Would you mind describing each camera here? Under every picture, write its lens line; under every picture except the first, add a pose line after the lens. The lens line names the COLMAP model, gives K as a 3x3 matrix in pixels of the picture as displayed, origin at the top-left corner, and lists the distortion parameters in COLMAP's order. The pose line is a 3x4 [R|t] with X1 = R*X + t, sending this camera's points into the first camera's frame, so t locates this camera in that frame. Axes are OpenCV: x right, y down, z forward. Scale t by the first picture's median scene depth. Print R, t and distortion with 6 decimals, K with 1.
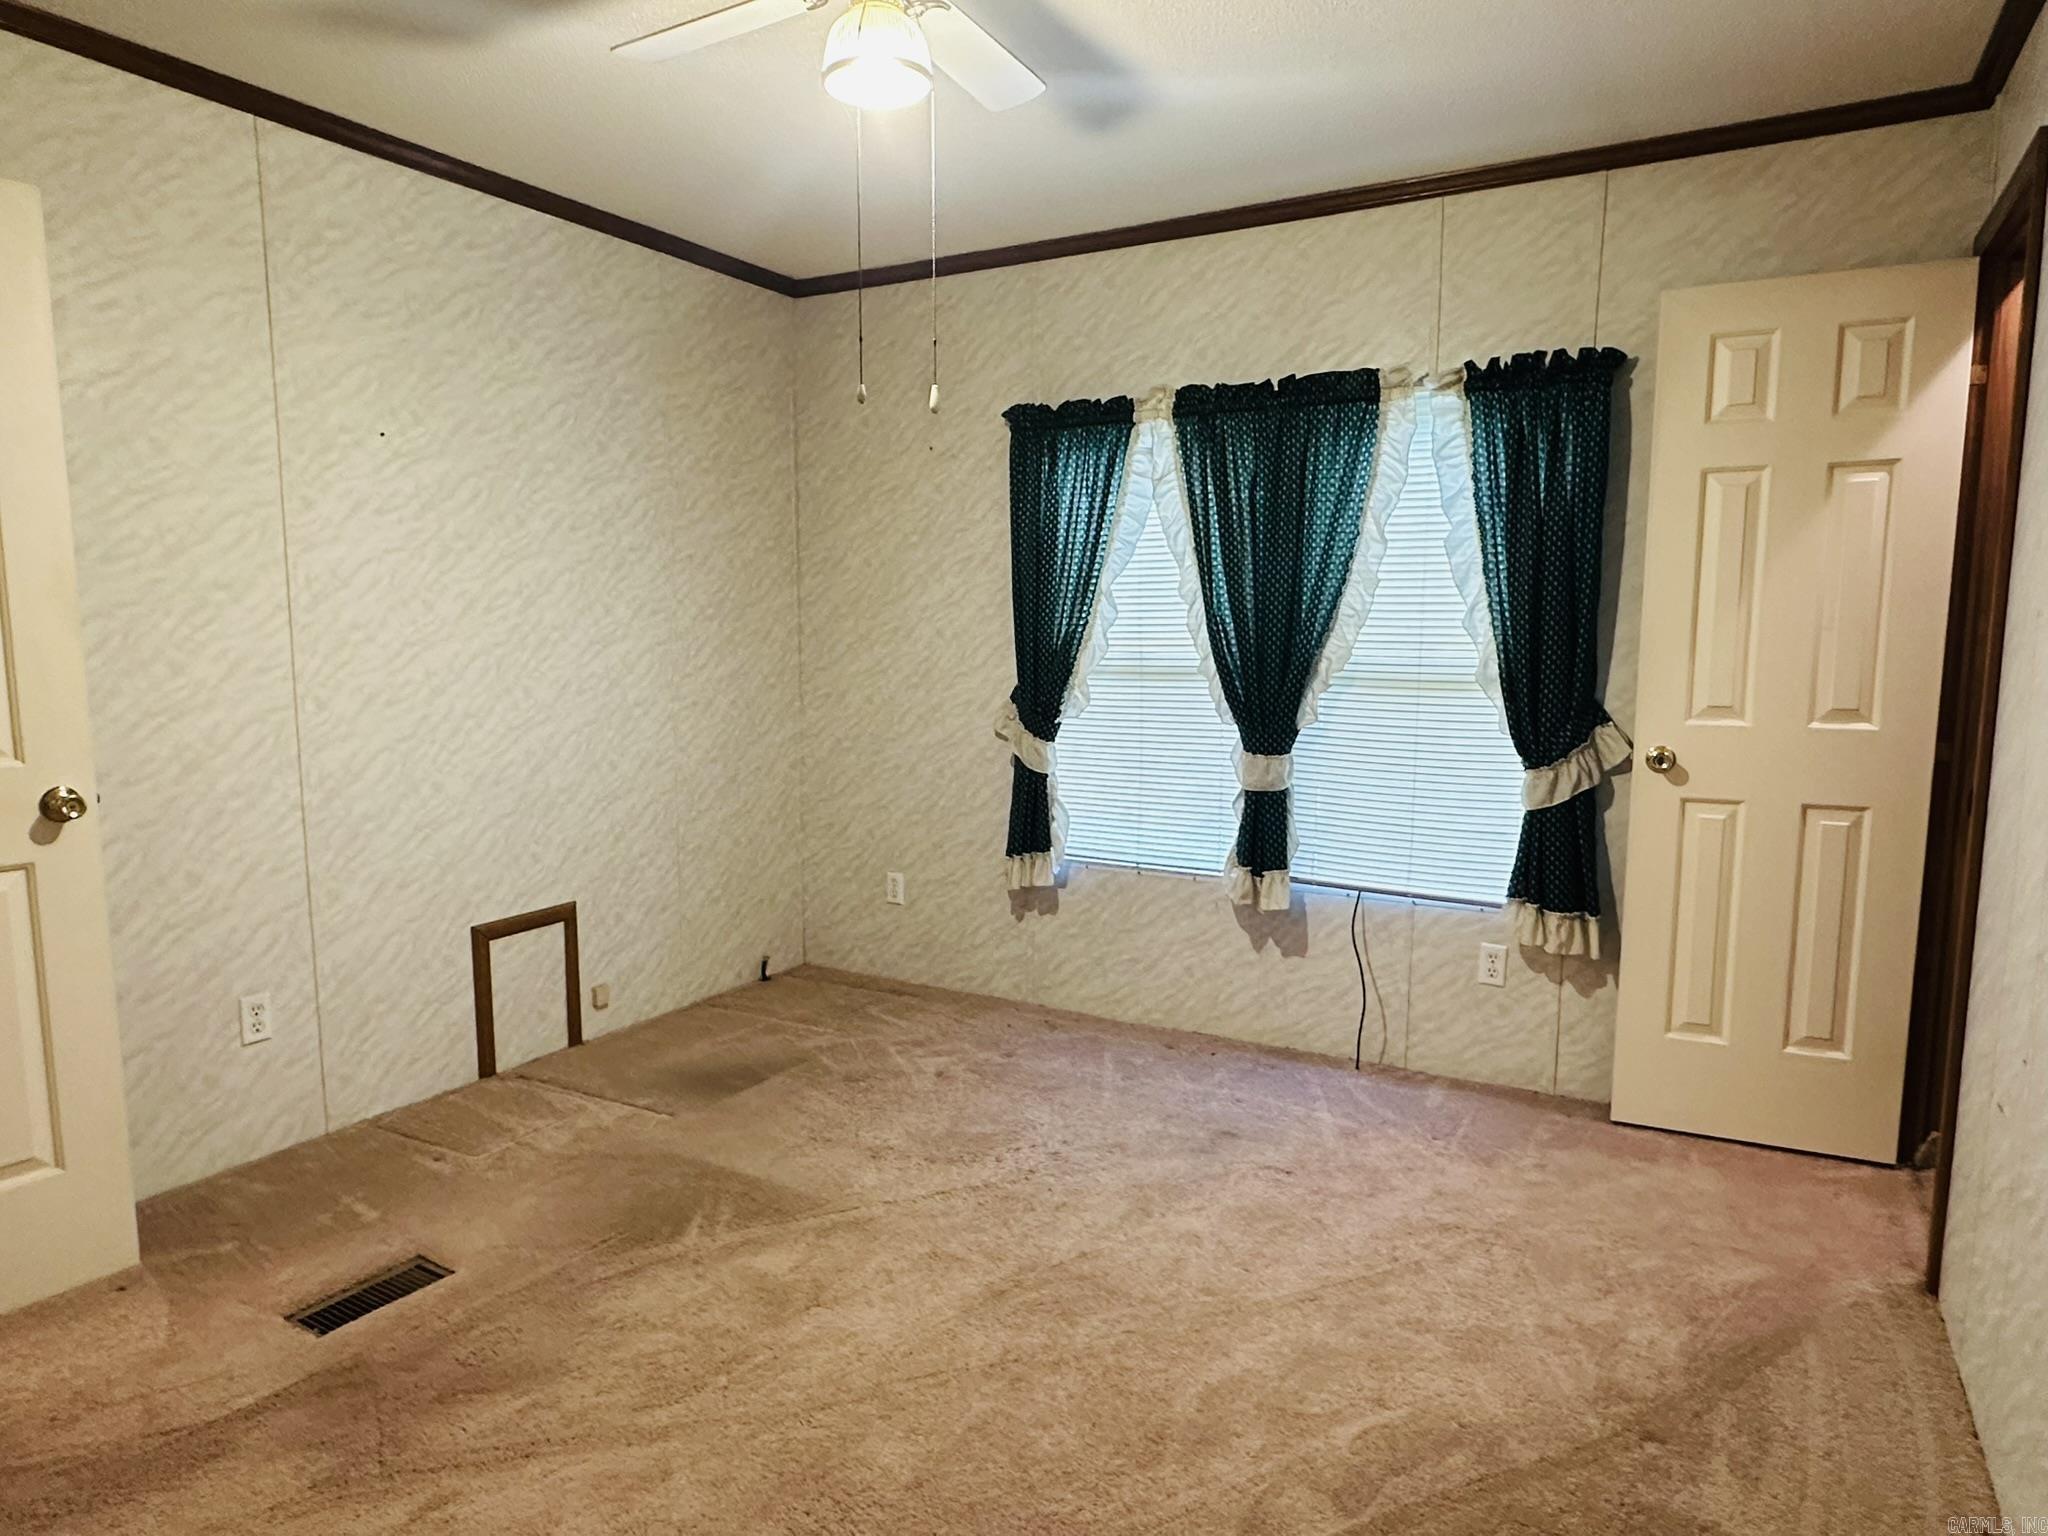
lens RADIAL K [[1263.7, 0, 1014.8], [0, 1263.7, 784.7], [0, 0, 1]] dist [-0.004249, 0.002189]
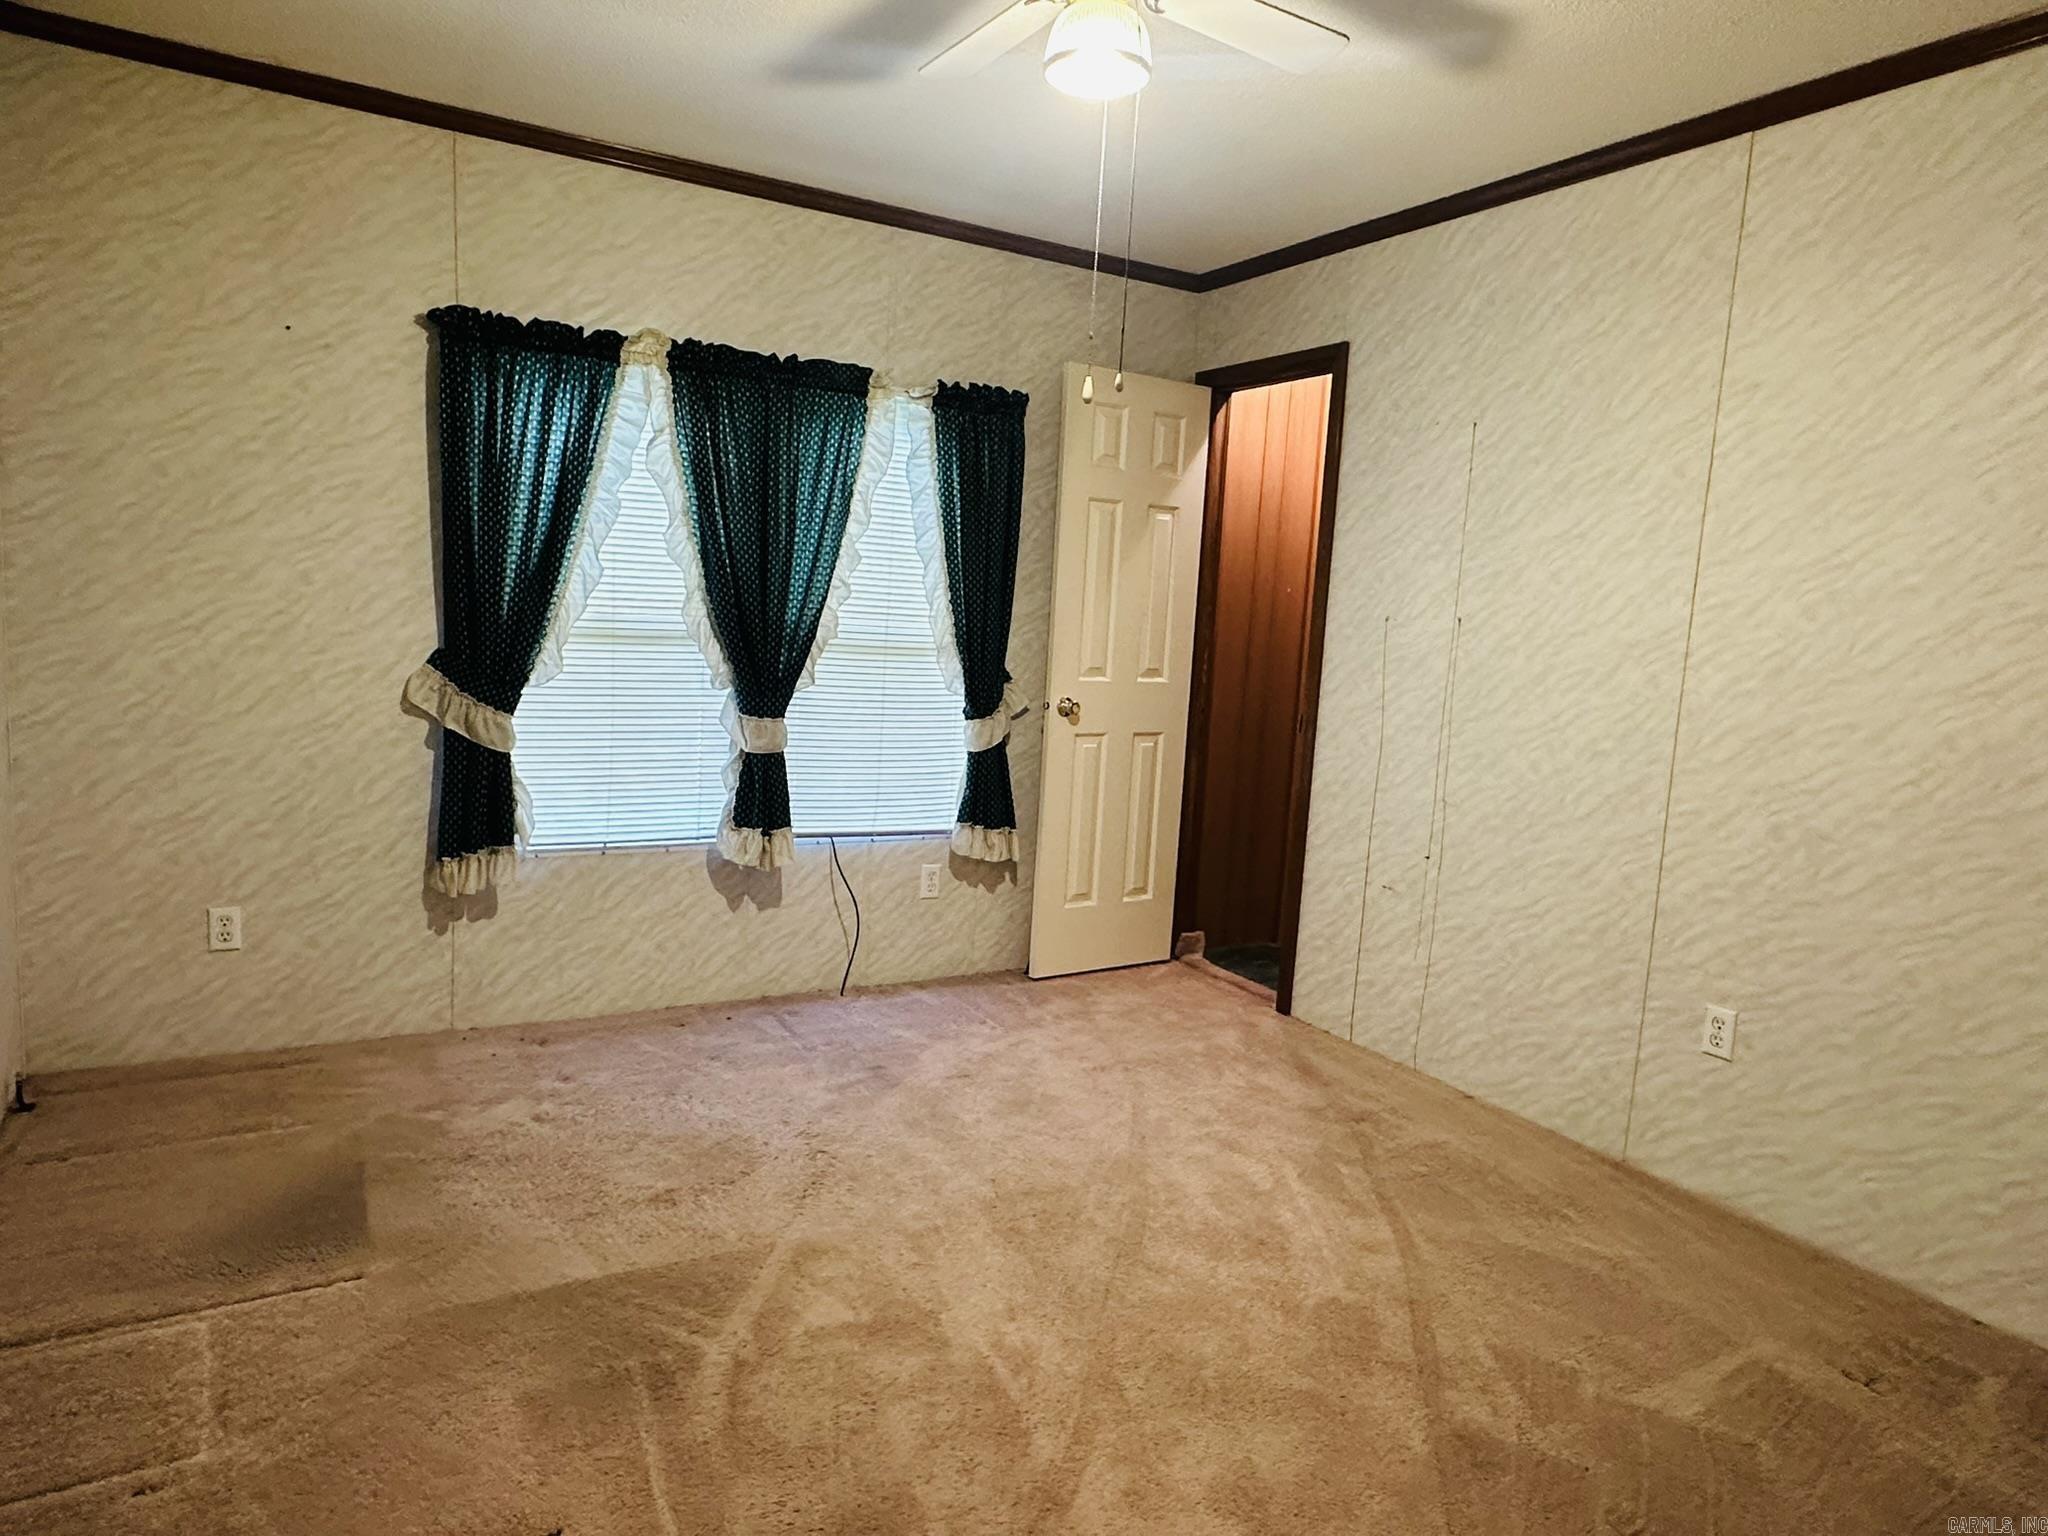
lens RADIAL K [[1263.7, 0, 1014.8], [0, 1263.7, 784.7], [0, 0, 1]] dist [-0.004249, 0.002189]
pose [[0.499863, -0.092131, 0.861191, -0.599531], [0.056881, 0.995672, 0.073502, -0.033906], [-0.864235, 0.012244, 0.502939, 0.306032]]
